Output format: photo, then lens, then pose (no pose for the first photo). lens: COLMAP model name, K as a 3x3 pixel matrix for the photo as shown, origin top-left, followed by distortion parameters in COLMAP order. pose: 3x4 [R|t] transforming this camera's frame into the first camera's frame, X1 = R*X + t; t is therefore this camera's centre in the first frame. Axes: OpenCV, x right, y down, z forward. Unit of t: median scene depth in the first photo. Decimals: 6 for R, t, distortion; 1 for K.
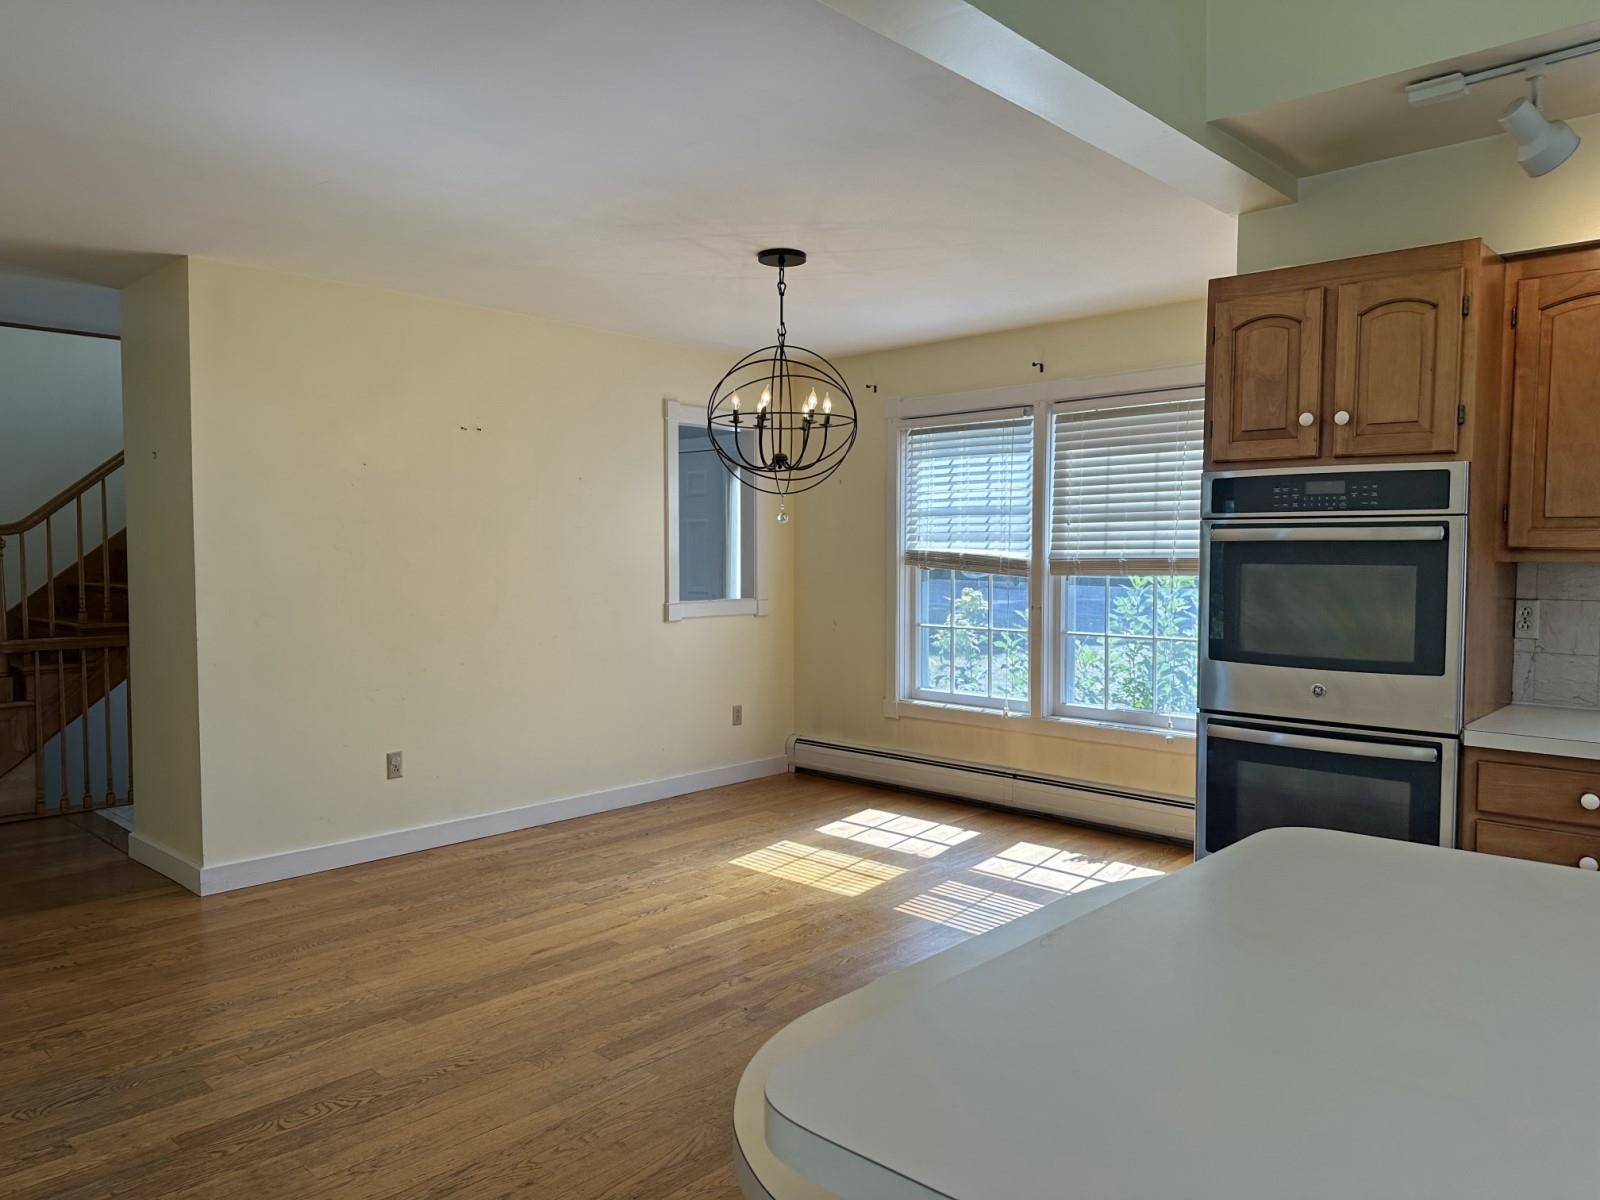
lens RADIAL K [[1161.8, 0, 792.8], [0, 1161.8, 603.6], [0, 0, 1]] dist [0.065149, -0.000137]
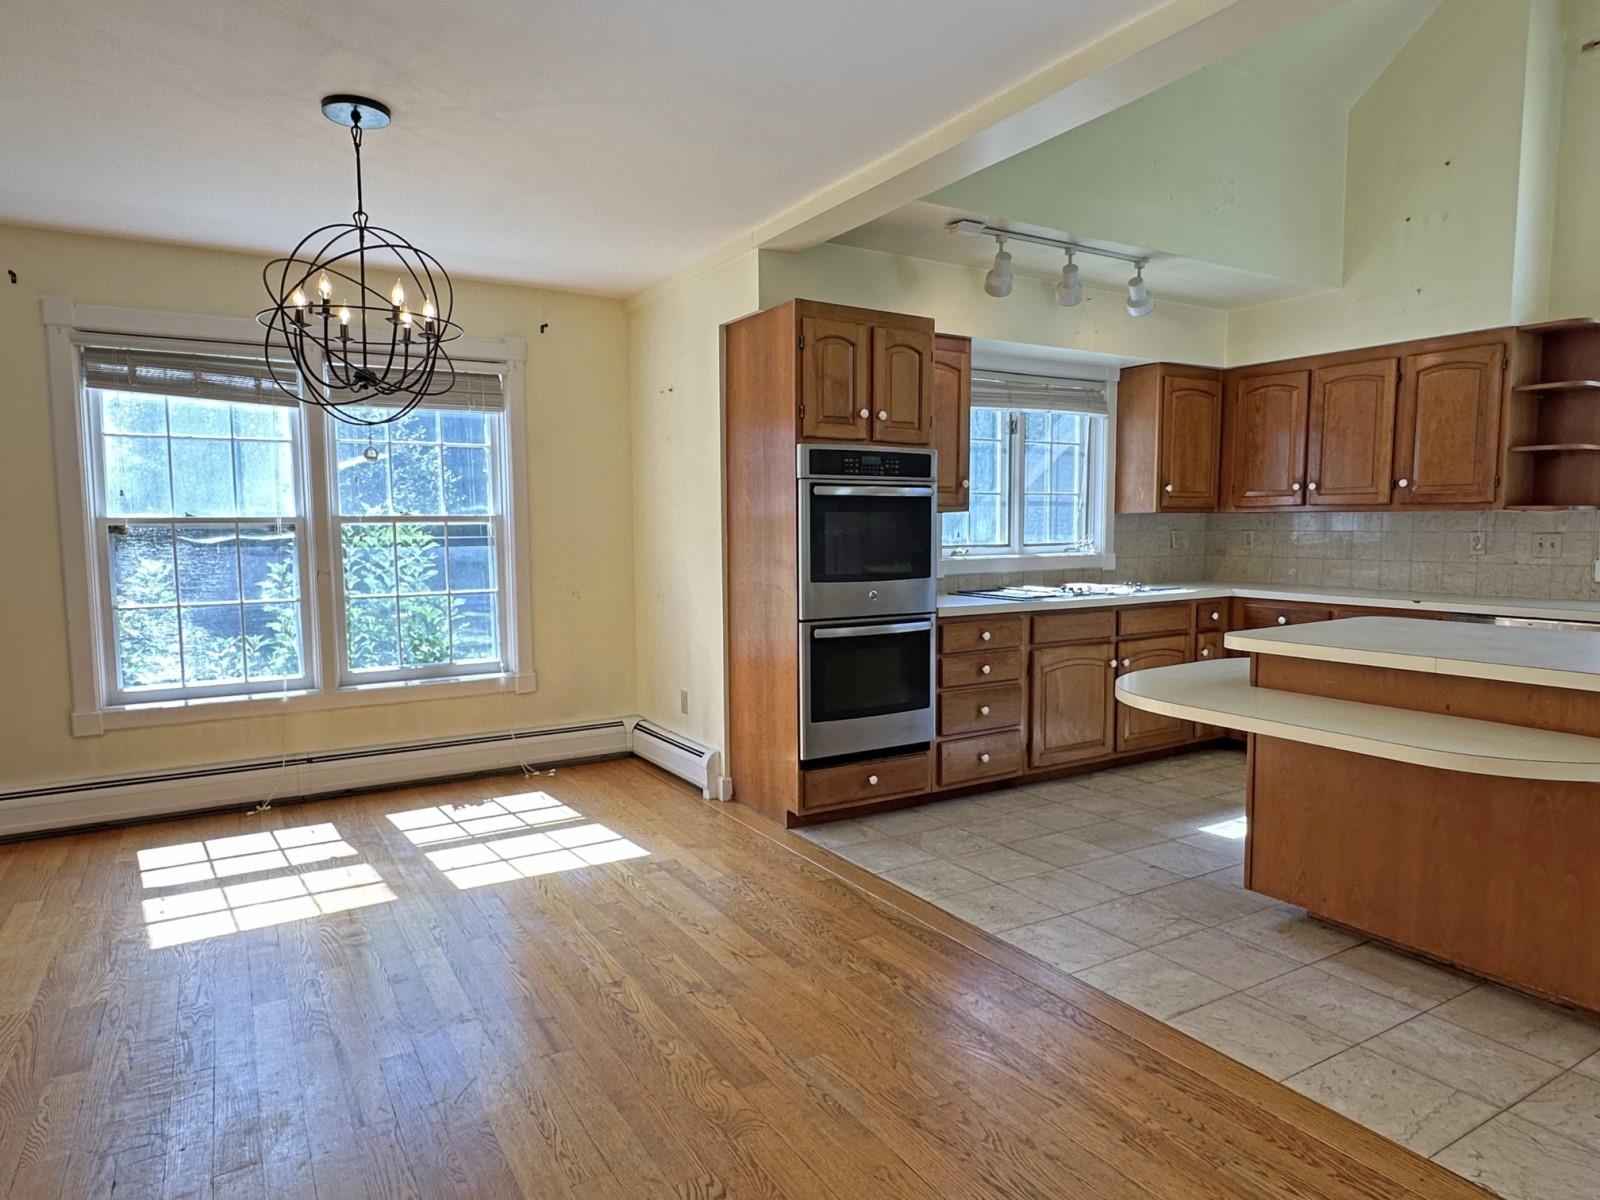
lens RADIAL K [[964.5, 0, 798.8], [0, 964.5, 606.8], [0, 0, 1]] dist [0.001532, 0.001420]
pose [[0.293157, -0.088800, 0.951931, -0.714158], [0.061217, 0.995378, 0.074000, -0.008612], [-0.954102, 0.036581, 0.297238, 0.681195]]
